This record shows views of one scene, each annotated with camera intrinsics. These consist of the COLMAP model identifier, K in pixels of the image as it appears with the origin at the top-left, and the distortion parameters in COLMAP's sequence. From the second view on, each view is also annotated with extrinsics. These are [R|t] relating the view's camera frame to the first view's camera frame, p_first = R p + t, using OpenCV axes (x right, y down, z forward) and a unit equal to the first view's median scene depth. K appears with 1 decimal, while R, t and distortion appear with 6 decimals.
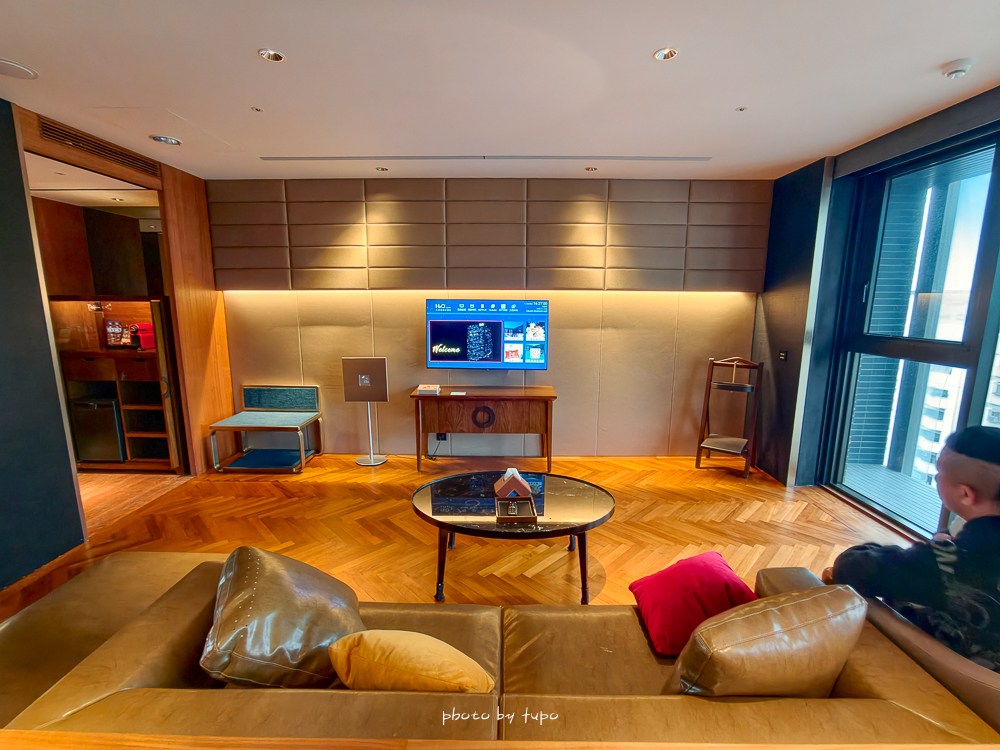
lens RADIAL K [[449.7, 0, 493.8], [0, 449.7, 377.4], [0, 0, 1]] dist [-0.025259, 0.009223]
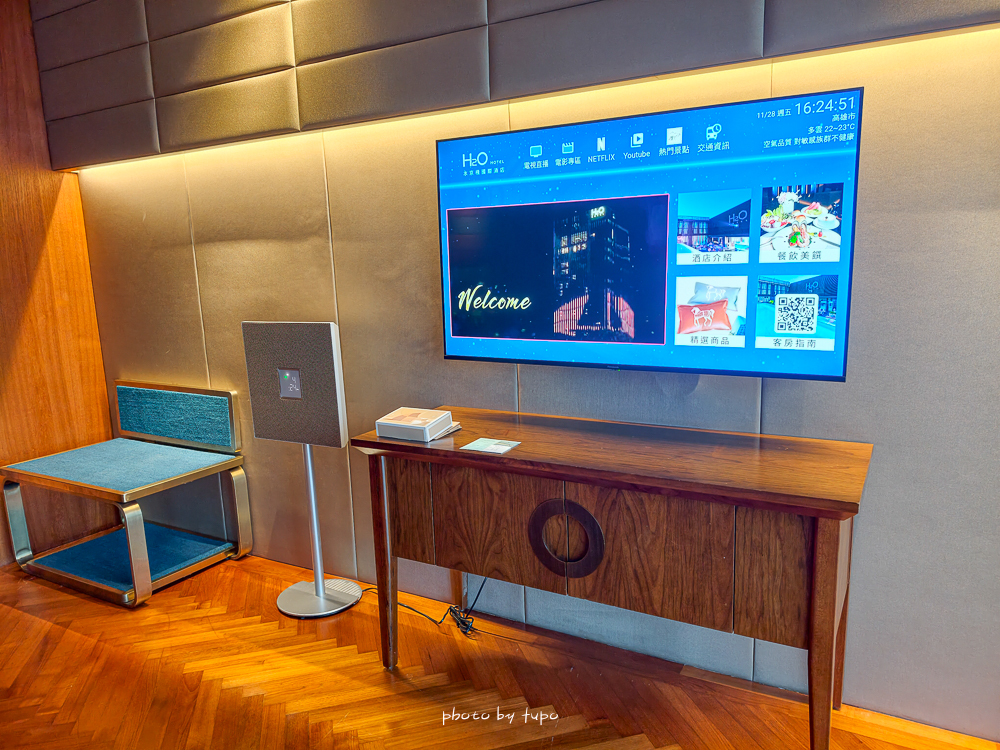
lens RADIAL K [[720.3, 0, 492.1], [0, 720.3, 397.6], [0, 0, 1]] dist [0.007697, -0.020026]
pose [[0.880715, 0.060731, -0.469738, 0.136078], [-0.046361, 0.998037, 0.042110, -0.015619], [0.471373, -0.015309, 0.881801, 0.564818]]
